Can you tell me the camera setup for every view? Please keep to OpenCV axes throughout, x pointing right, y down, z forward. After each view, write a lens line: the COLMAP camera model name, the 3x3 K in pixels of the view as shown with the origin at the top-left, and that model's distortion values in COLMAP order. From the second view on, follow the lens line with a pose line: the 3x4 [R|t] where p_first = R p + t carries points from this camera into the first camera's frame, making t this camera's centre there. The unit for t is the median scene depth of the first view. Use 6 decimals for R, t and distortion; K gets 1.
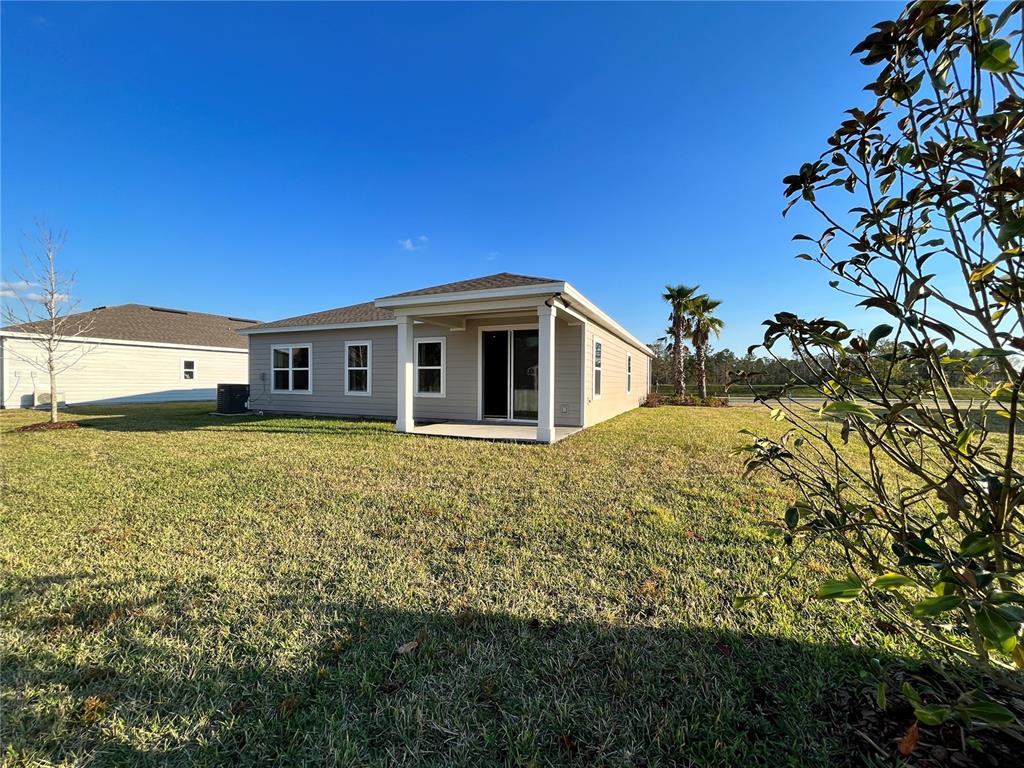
lens RADIAL K [[415.0, 0, 511.3], [0, 415.0, 386.2], [0, 0, 1]] dist [-0.002569, 0.000024]
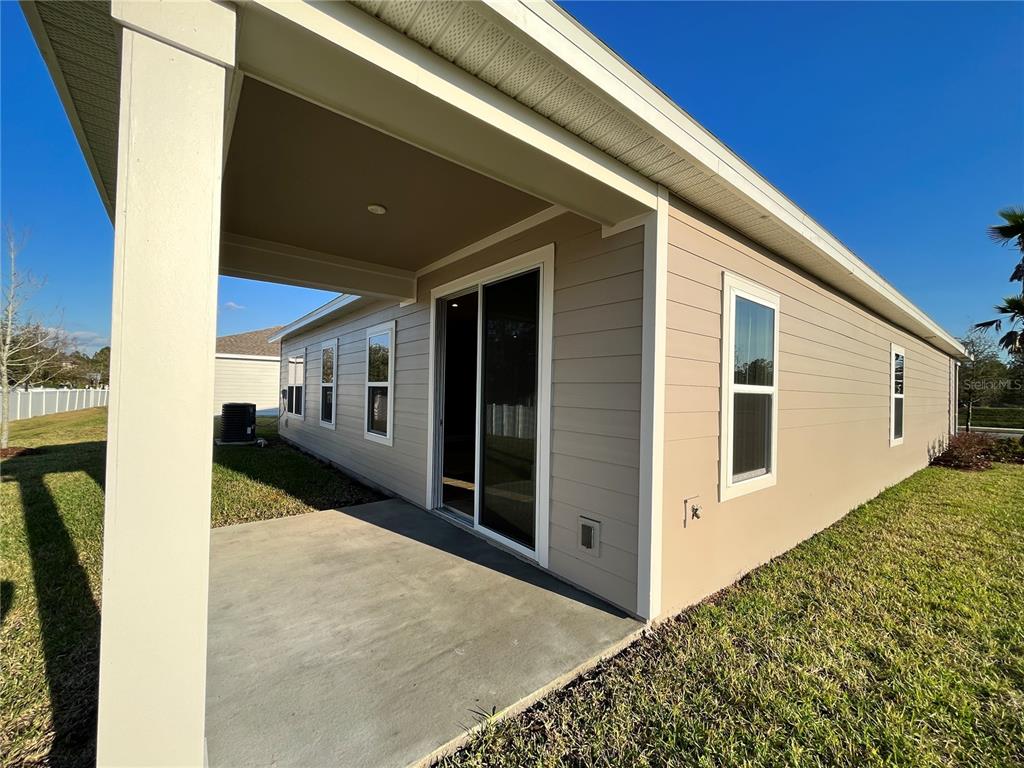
lens RADIAL K [[415.0, 0, 516.2], [0, 415.0, 384.8], [0, 0, 1]] dist [-0.002569, 0.000024]
pose [[0.889165, 0.011172, -0.457450, 0.120268], [-0.021607, 0.999612, -0.017586, -0.025170], [0.457076, 0.025521, 0.889061, 0.413062]]
